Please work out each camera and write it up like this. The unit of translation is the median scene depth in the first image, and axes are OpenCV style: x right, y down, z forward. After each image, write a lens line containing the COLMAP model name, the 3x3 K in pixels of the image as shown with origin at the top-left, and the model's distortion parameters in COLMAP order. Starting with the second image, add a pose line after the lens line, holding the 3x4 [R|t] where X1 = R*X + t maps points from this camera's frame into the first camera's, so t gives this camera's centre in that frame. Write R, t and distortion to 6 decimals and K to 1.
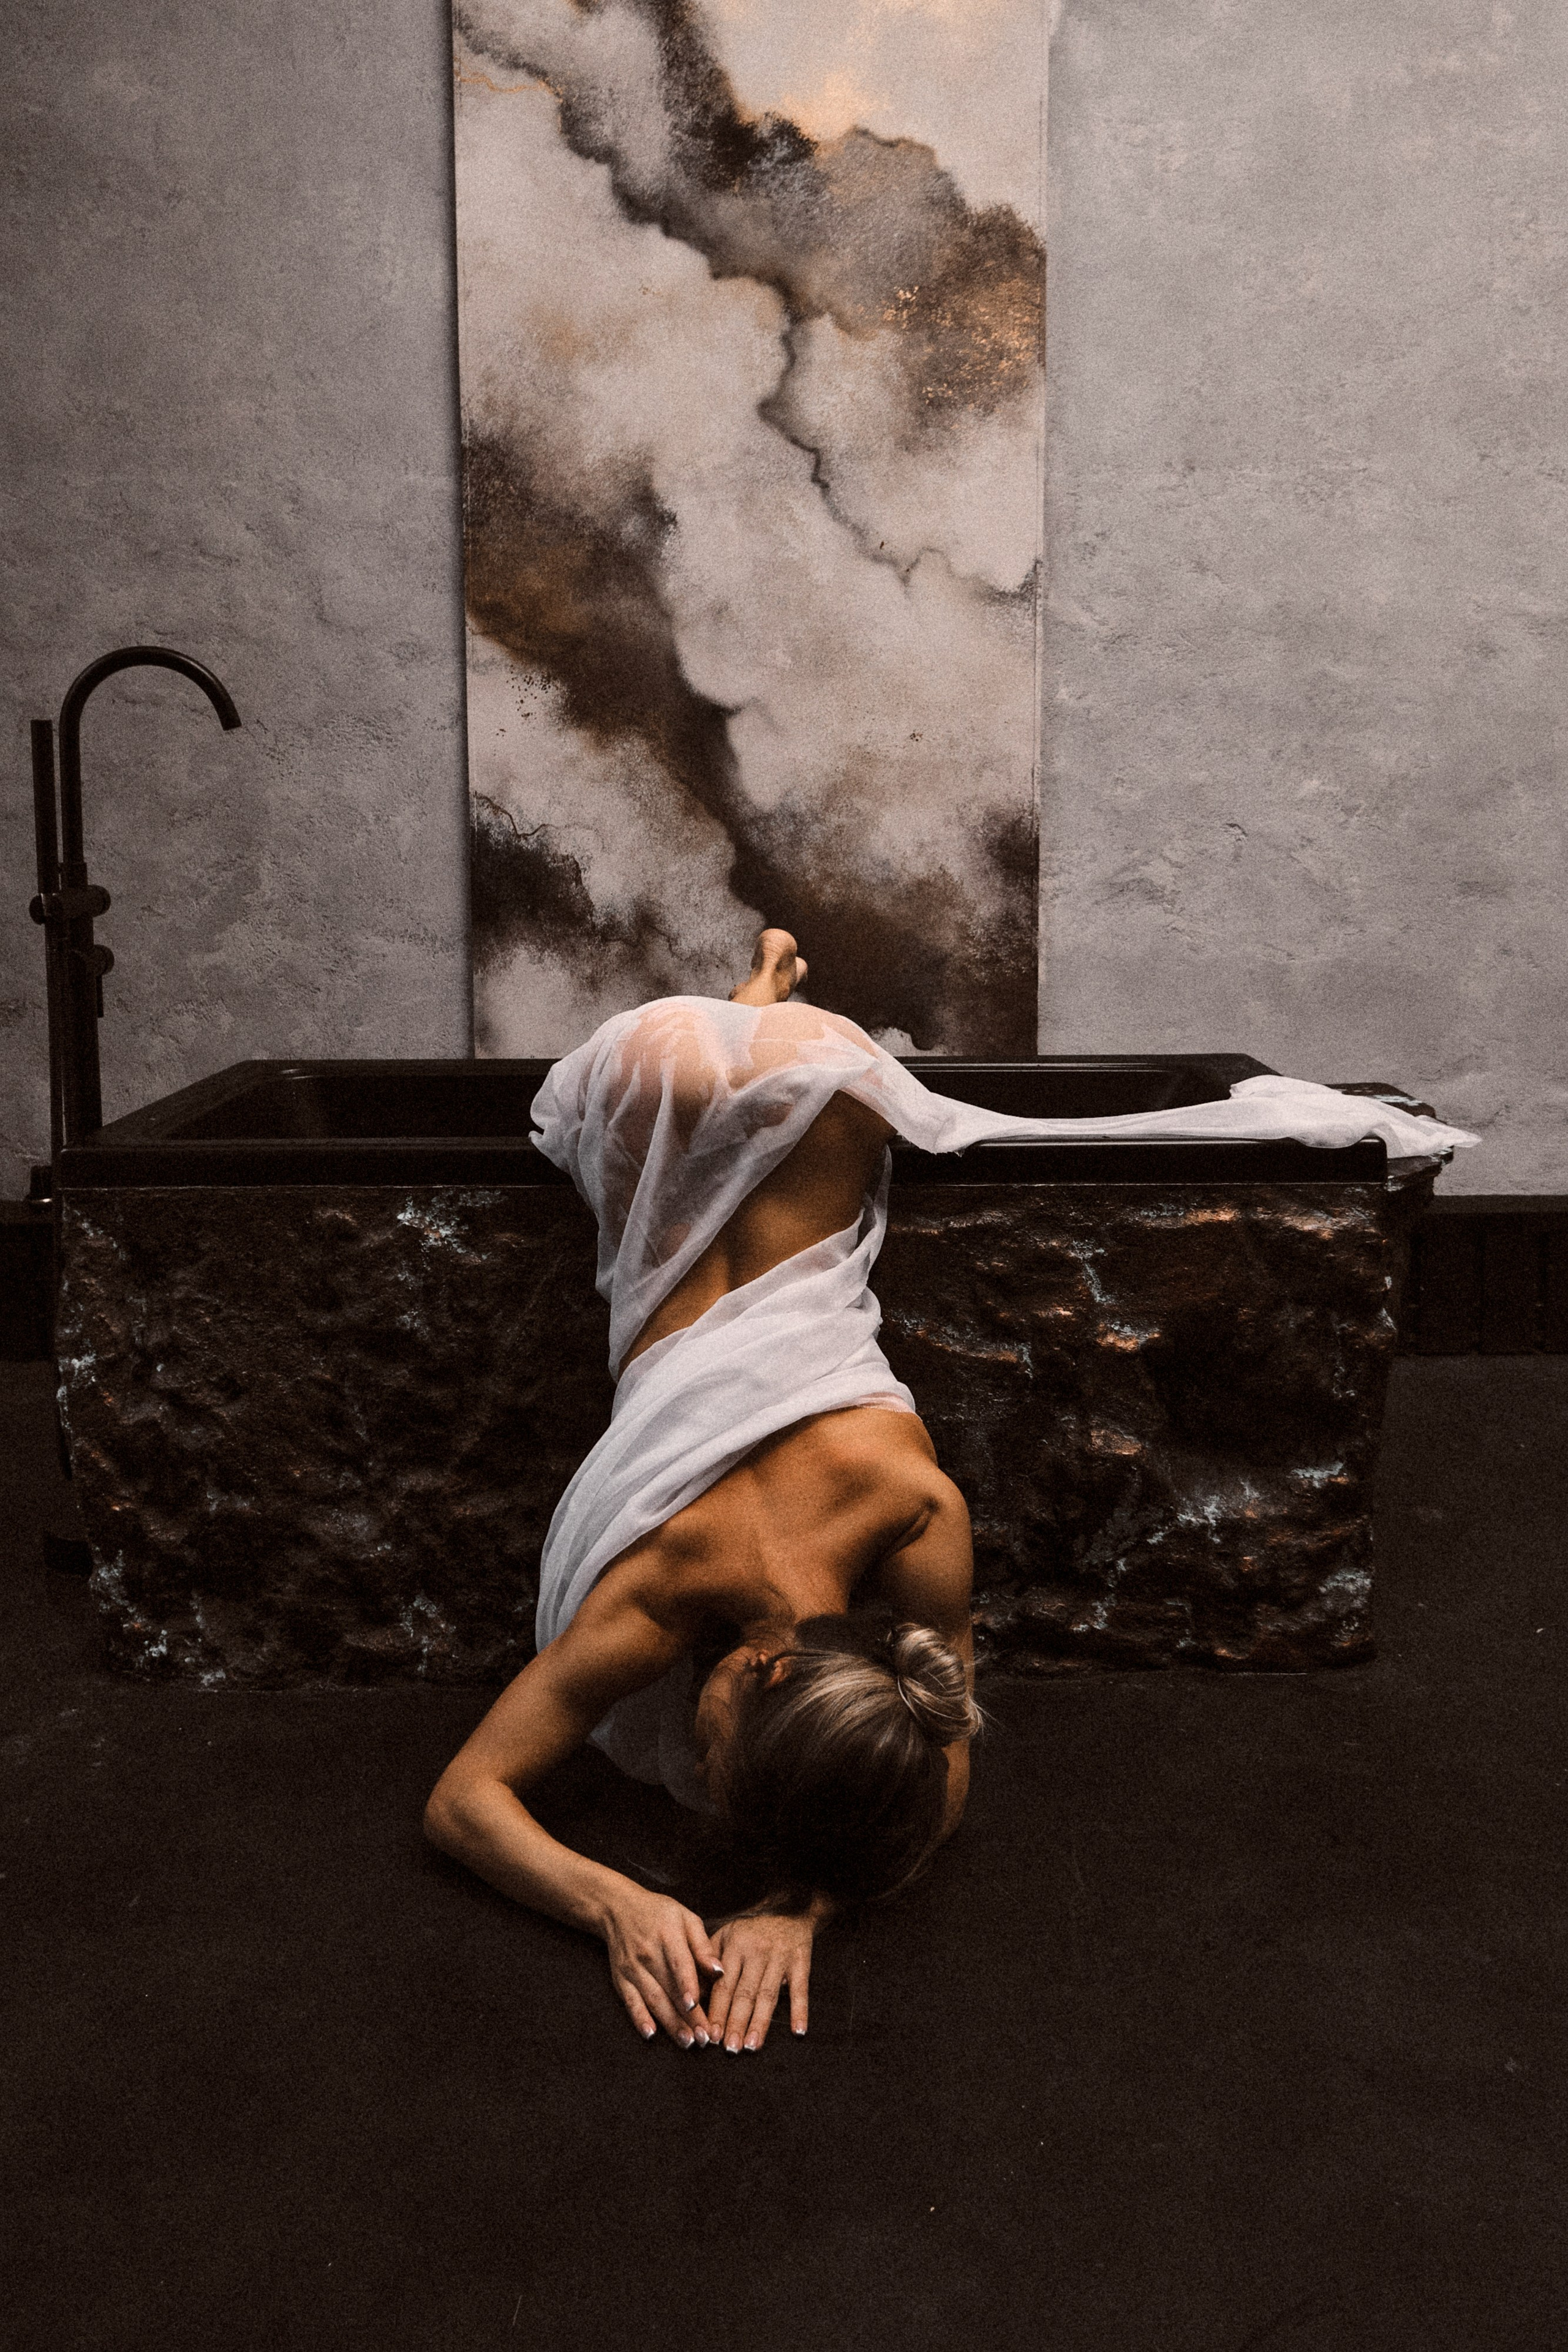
lens RADIAL K [[1892.6, 0, 827.2], [0, 1892.6, 995.5], [0, 0, 1]] dist [-0.000734, -0.000714]
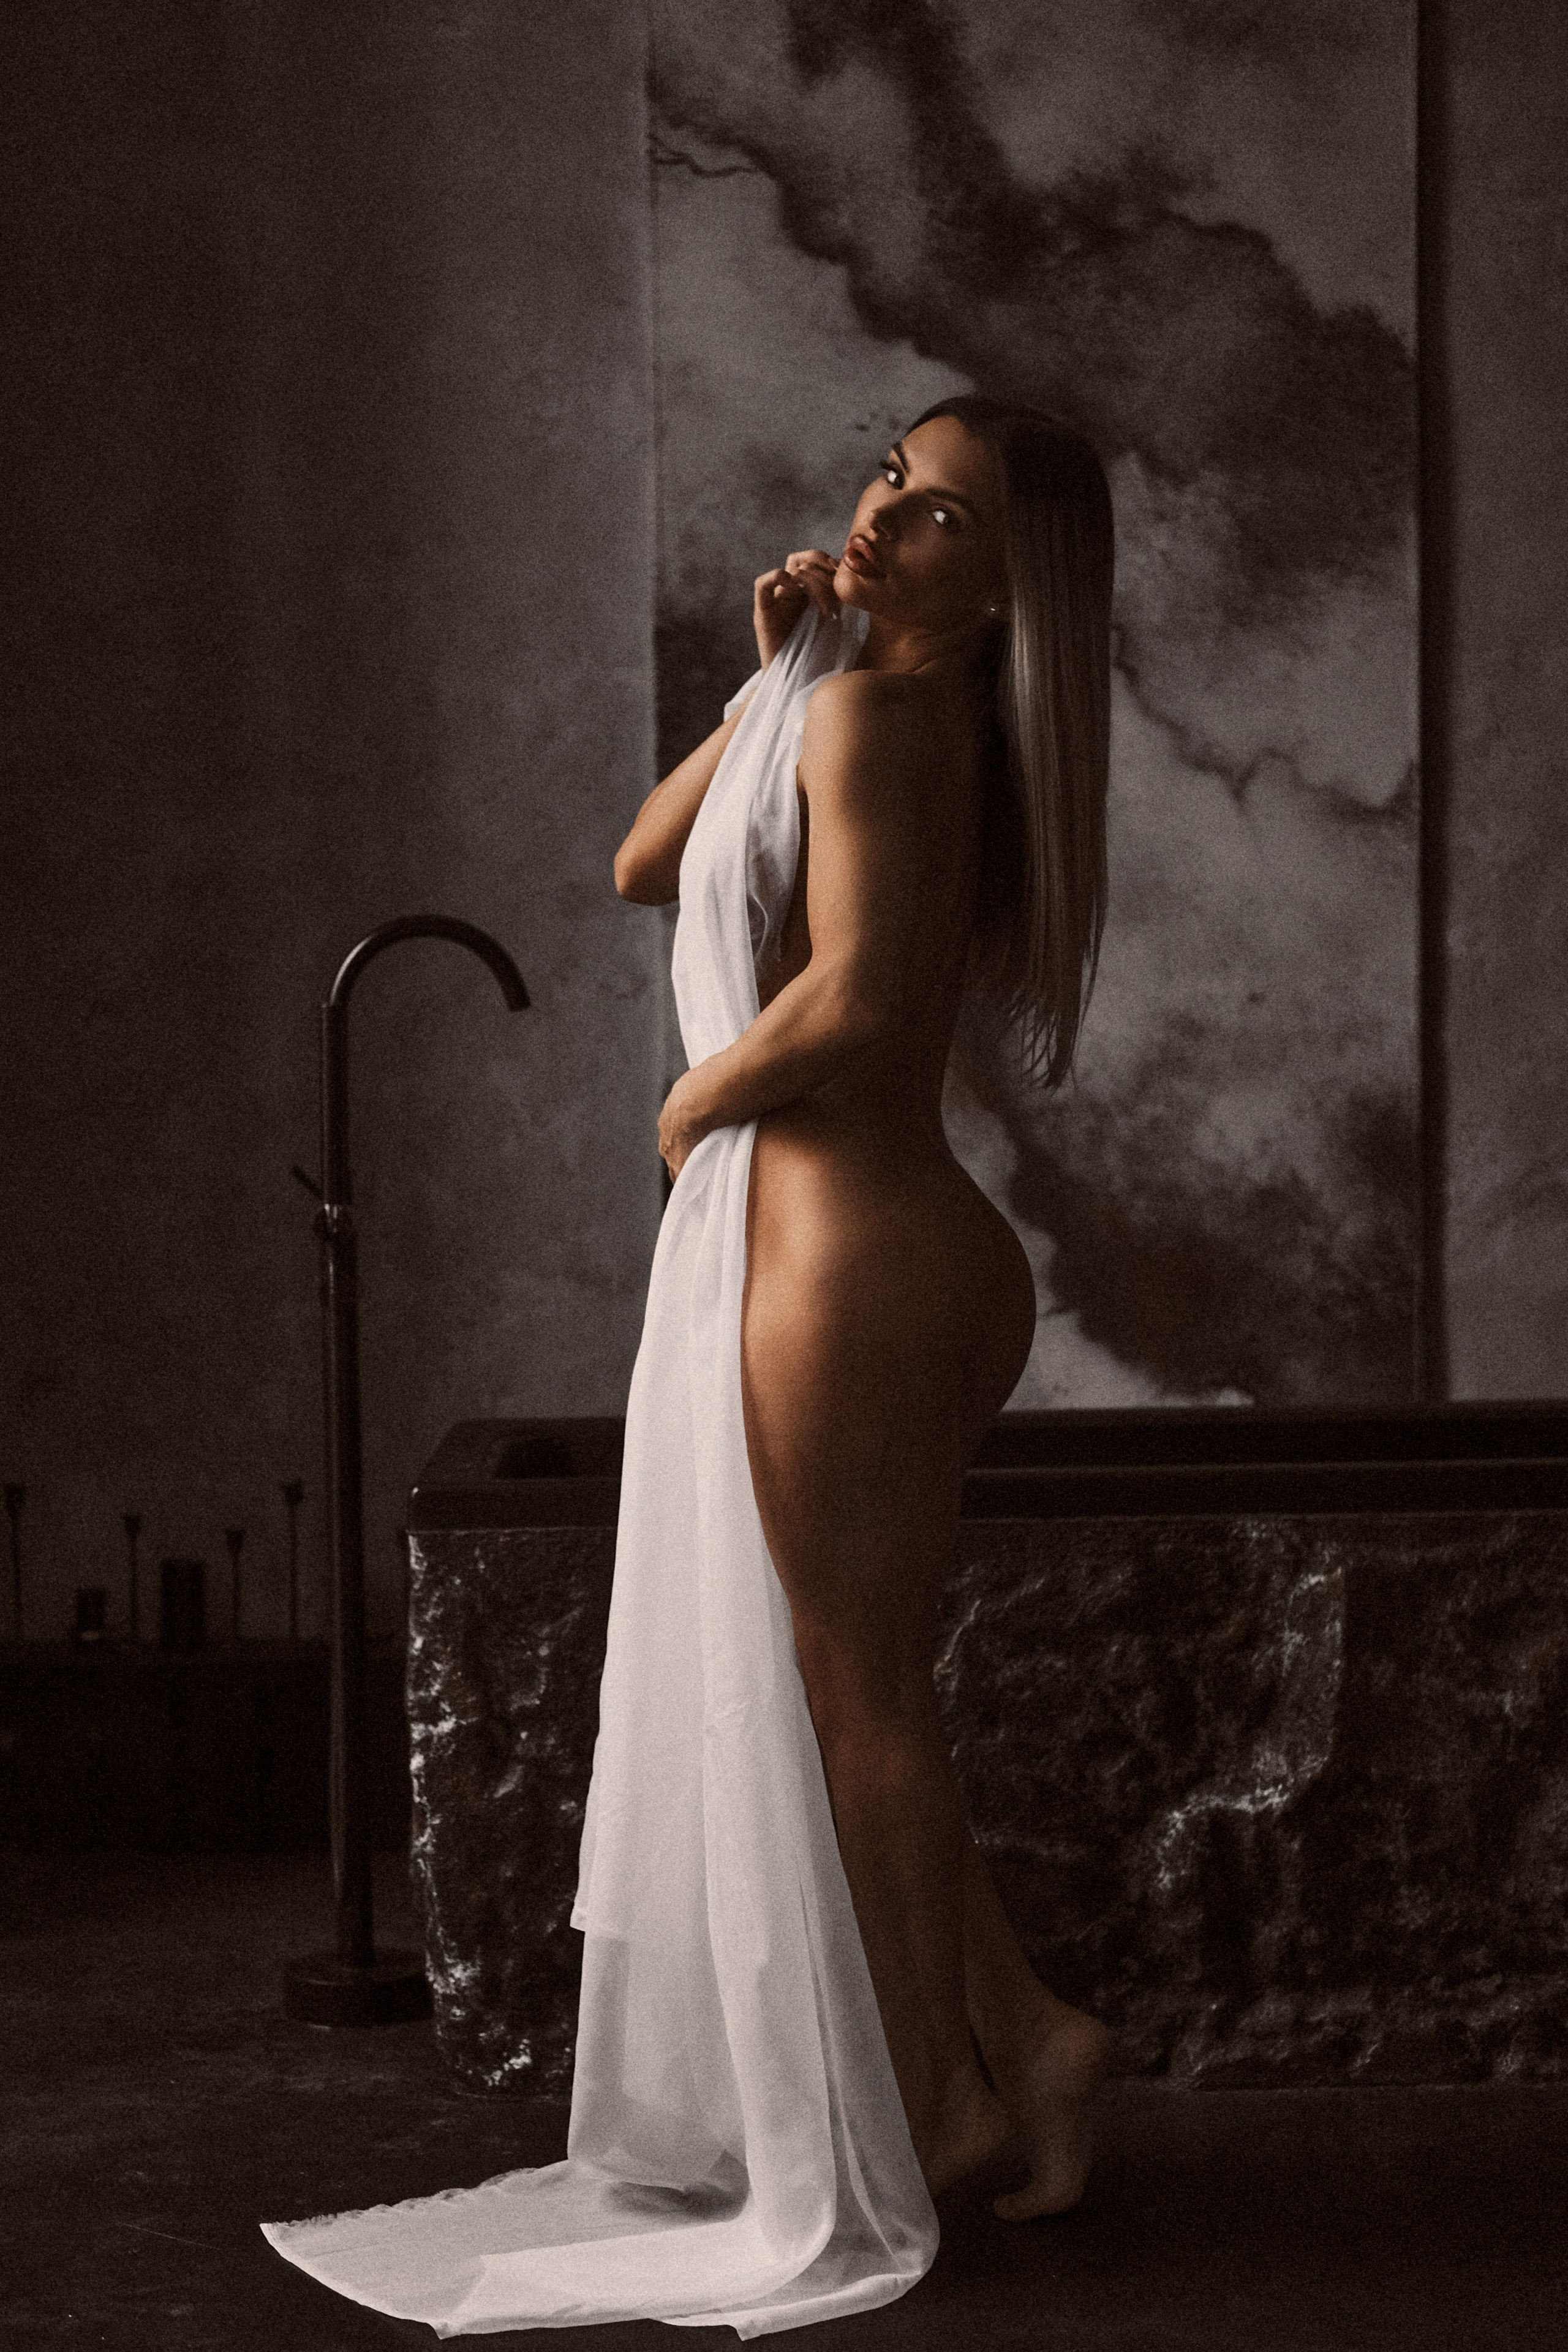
lens RADIAL K [[3804.1, 0, 729.5], [0, 3804.1, 1252.5], [0, 0, 1]] dist [0.014557, -0.026044]
pose [[0.999900, -0.014076, -0.001505, -0.161840], [0.013964, 0.998178, -0.058695, 0.049768], [0.002328, 0.058668, 0.998275, -0.505204]]
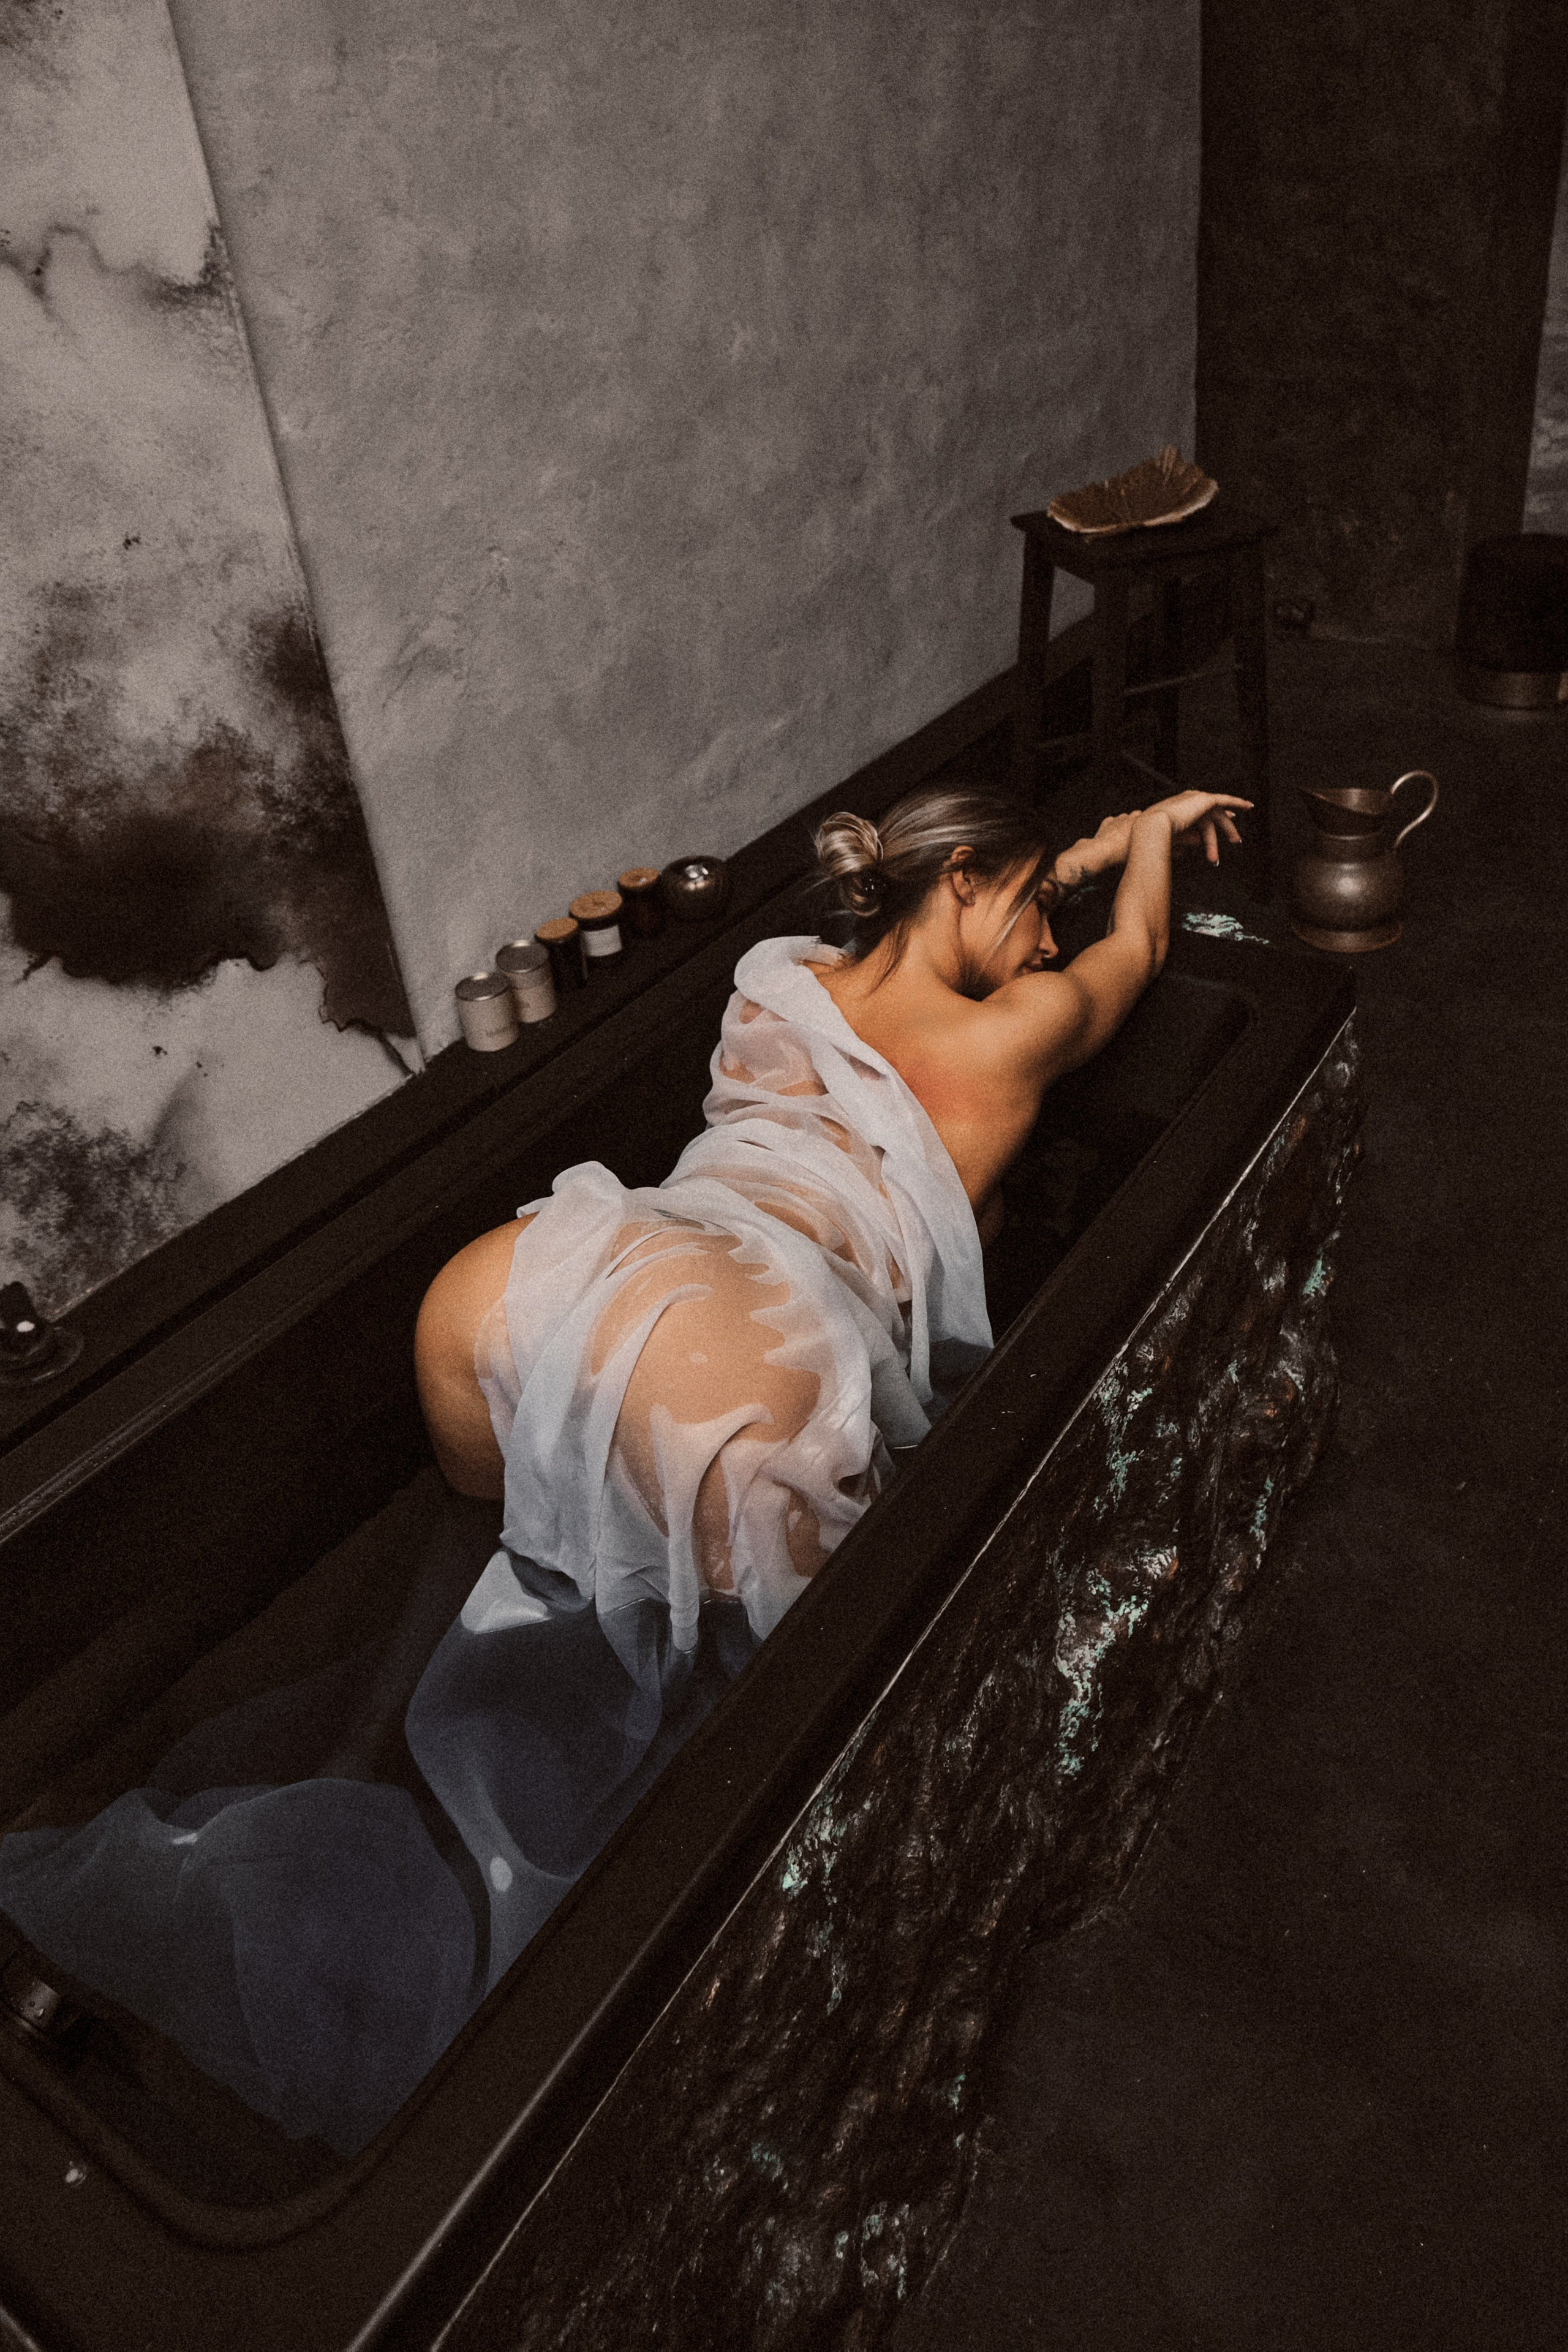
lens RADIAL K [[1709.6, 0, 990.2], [0, 1709.6, 987.2], [0, 0, 1]] dist [0.001706, 0.000125]
pose [[0.485150, -0.450297, 0.749575, -0.314534], [0.135976, 0.885636, 0.444026, -0.222325], [-0.863794, -0.113495, 0.490896, 0.451446]]
